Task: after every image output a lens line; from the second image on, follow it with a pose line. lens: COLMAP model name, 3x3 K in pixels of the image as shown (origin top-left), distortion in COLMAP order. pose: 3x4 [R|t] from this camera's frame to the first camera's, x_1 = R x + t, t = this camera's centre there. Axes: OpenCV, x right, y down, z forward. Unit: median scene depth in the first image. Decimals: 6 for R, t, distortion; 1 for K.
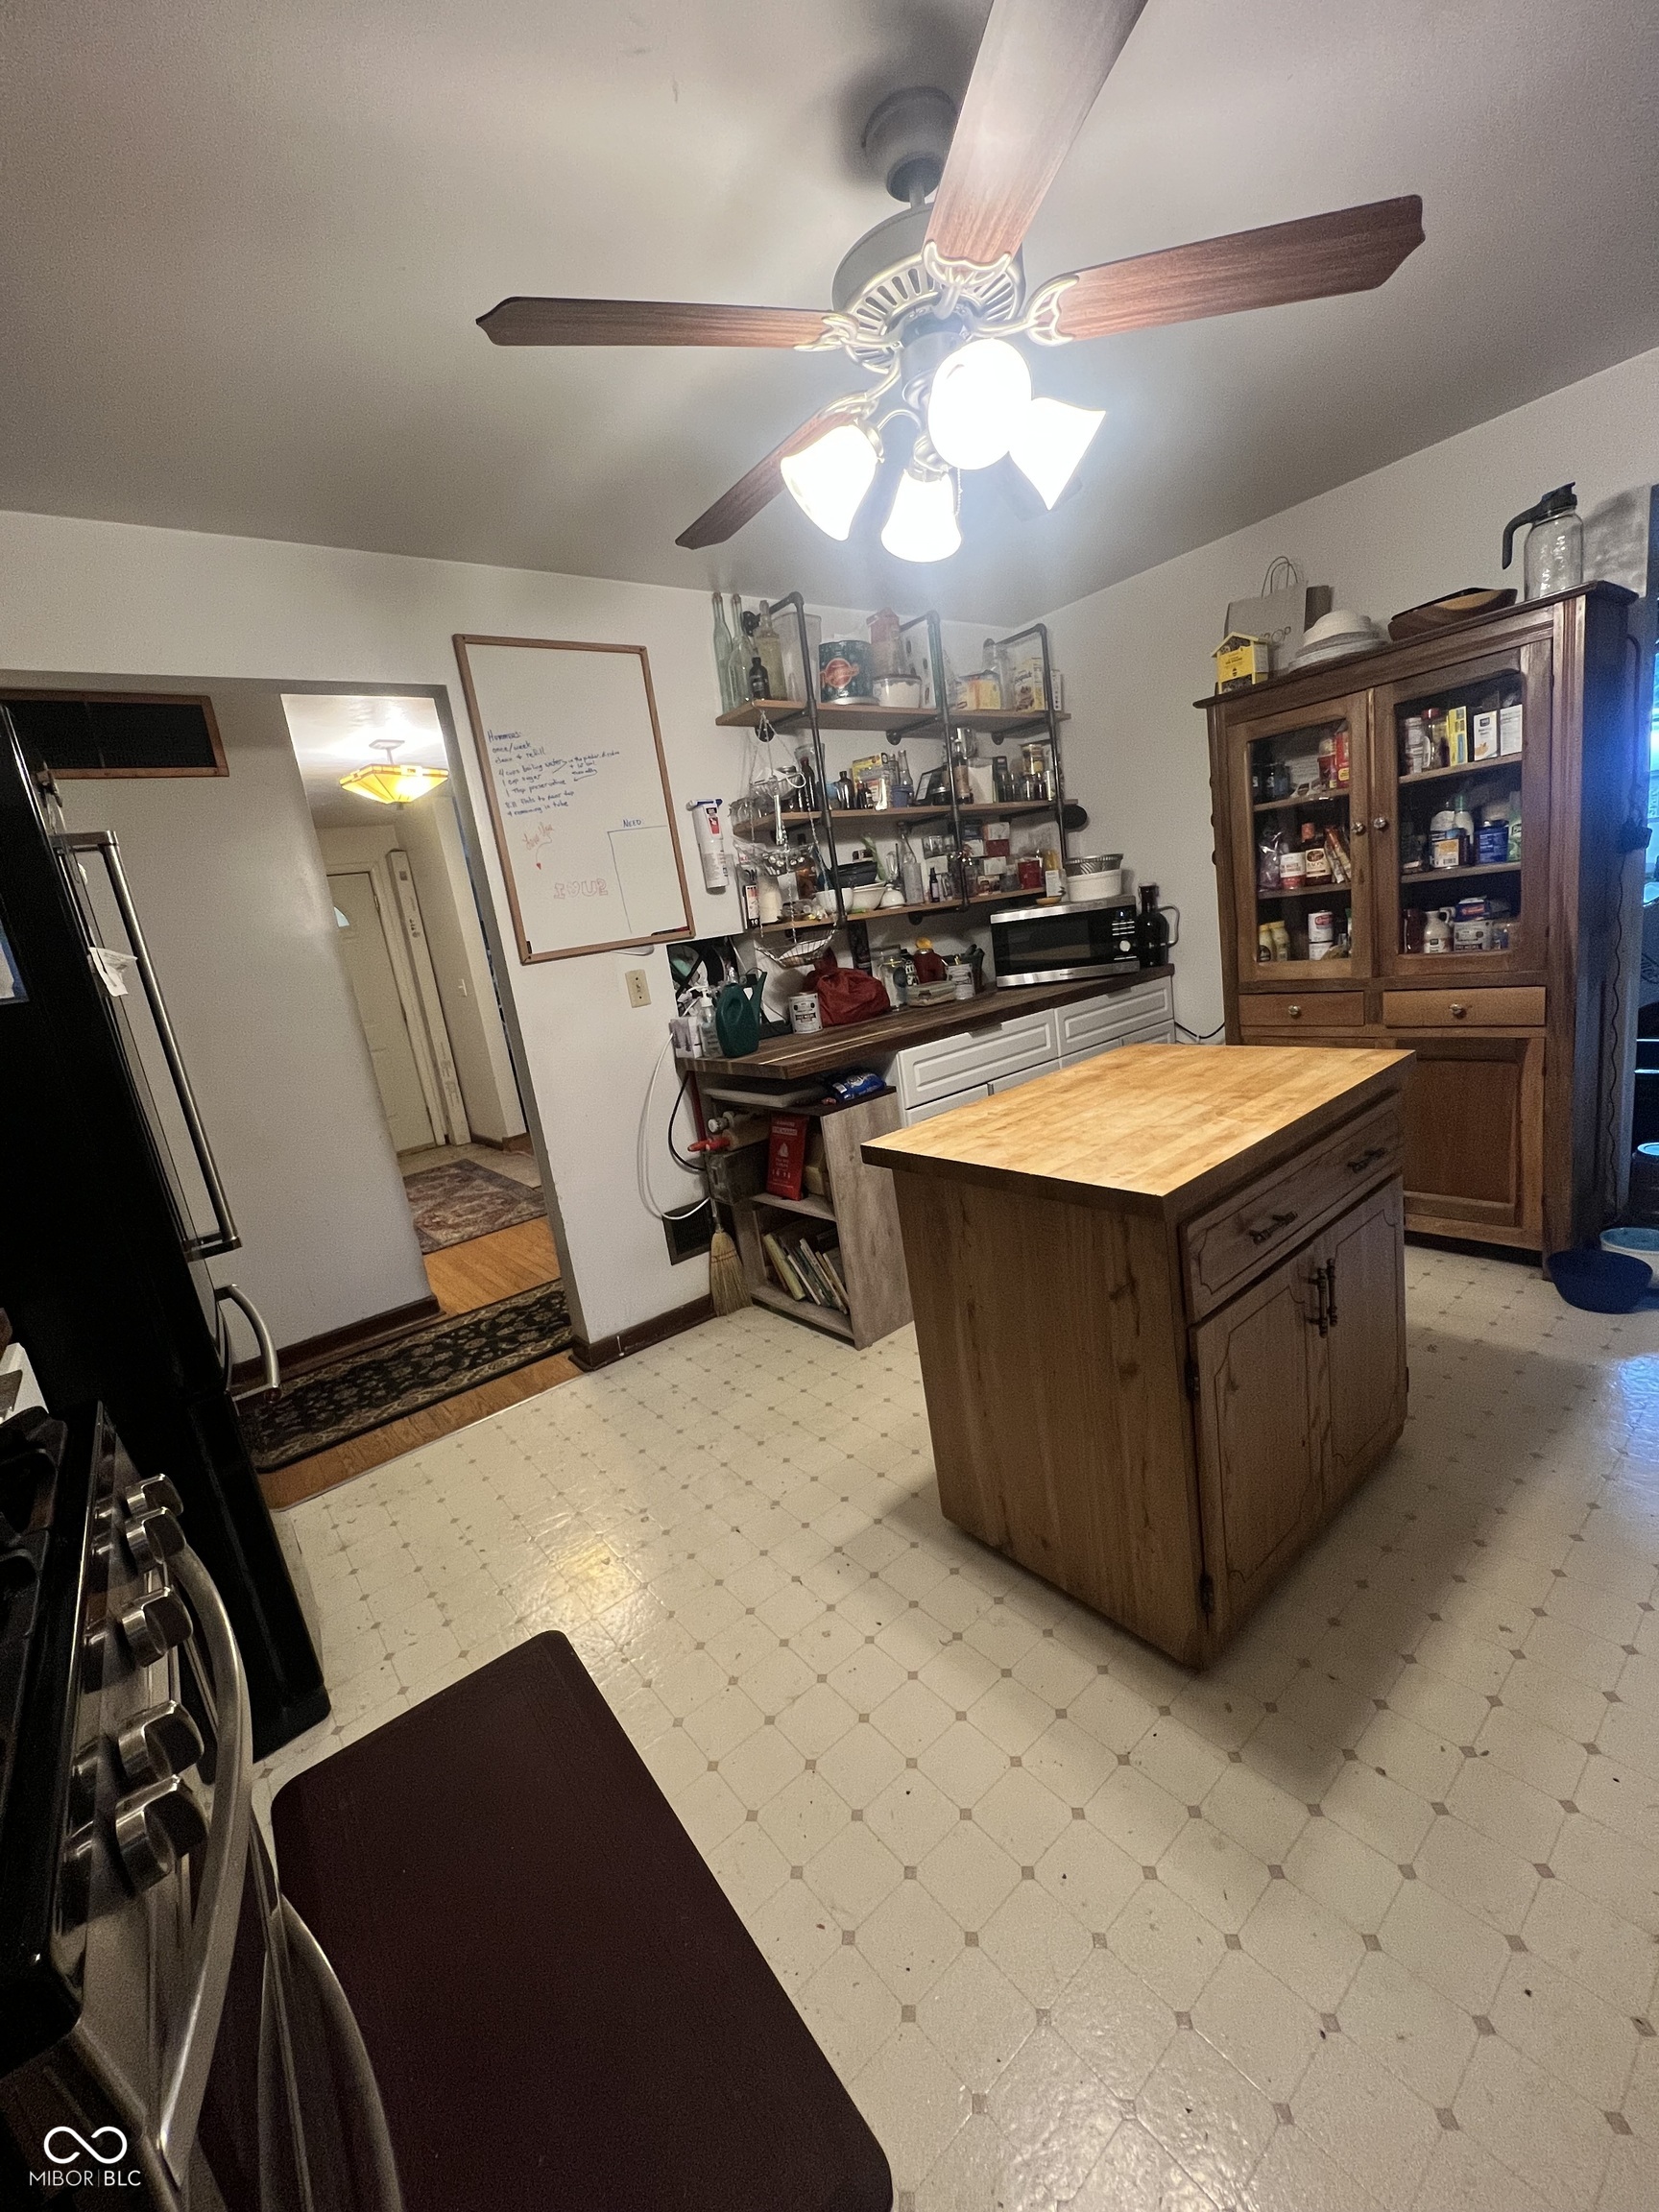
lens RADIAL K [[890.5, 0, 829.5], [0, 890.5, 1106.0], [0, 0, 1]] dist [-0.000376, 0.000087]
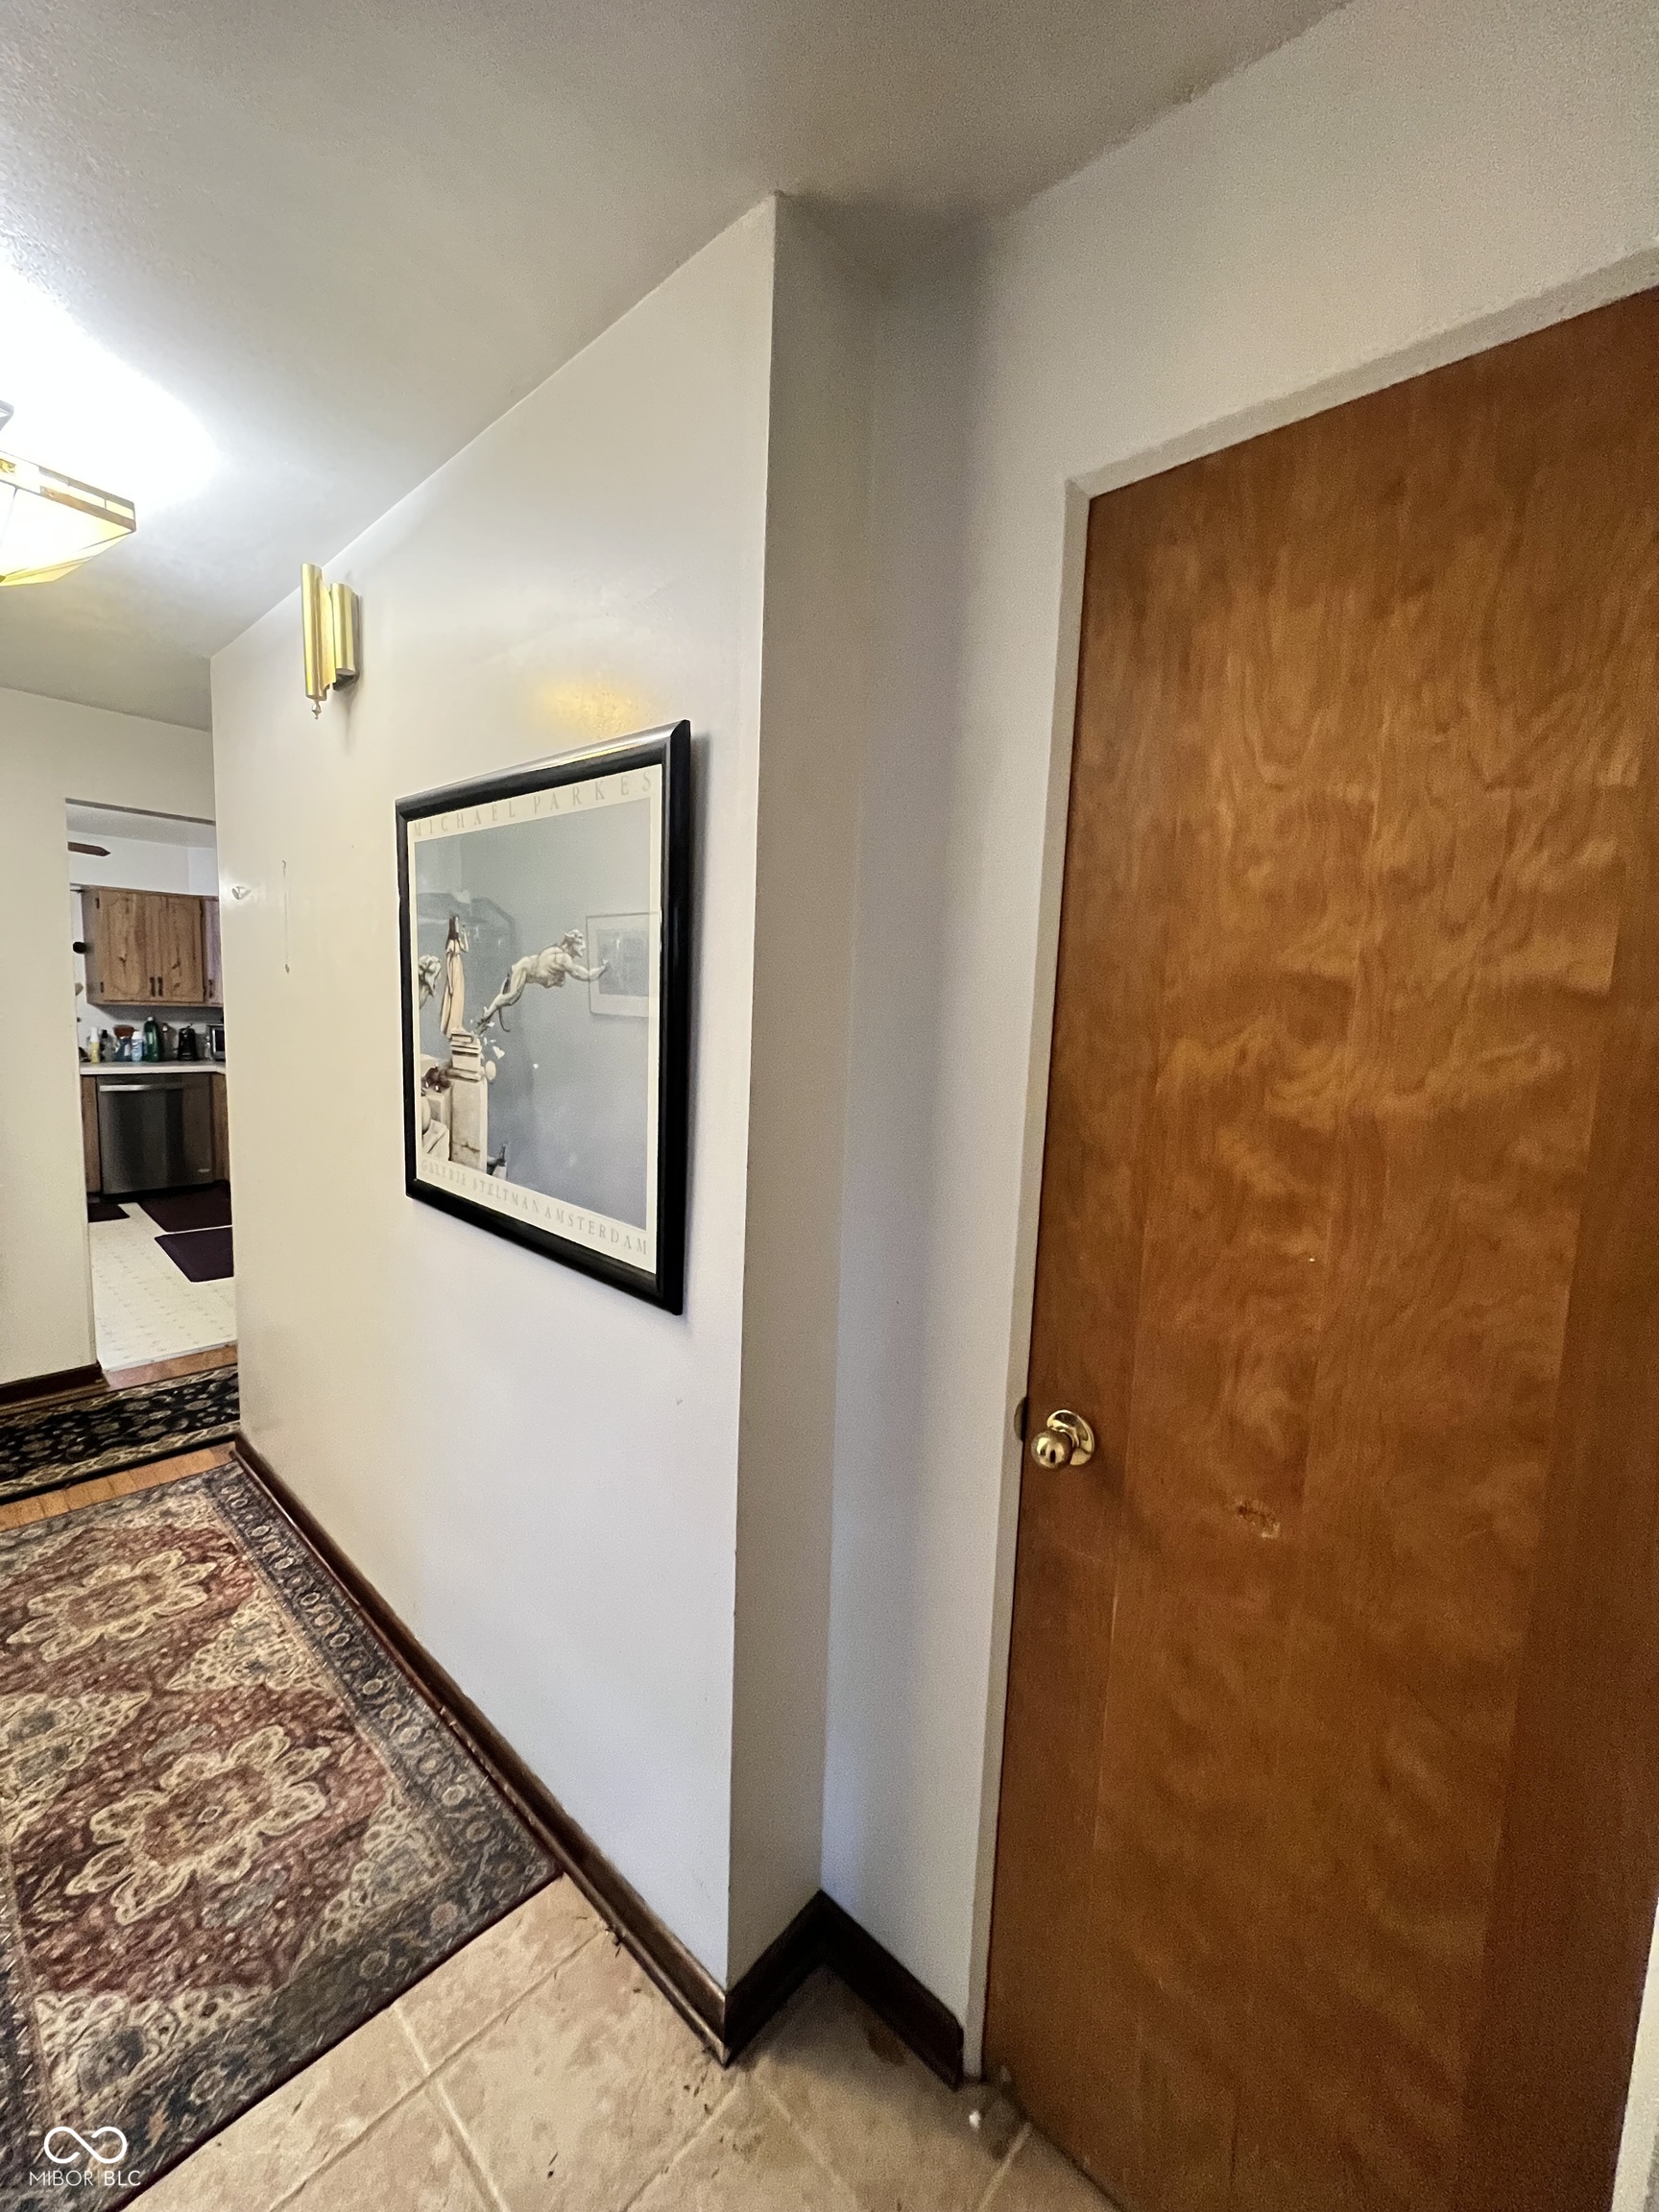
lens RADIAL K [[884.2, 0, 829.5], [0, 884.2, 1106.0], [0, 0, 1]] dist [-0.002745, 0.001051]
pose [[-0.982797, 0.120782, -0.139719, -1.223808], [0.066678, 0.937534, 0.341444, -0.405758], [0.172232, 0.326254, -0.929459, 2.382990]]
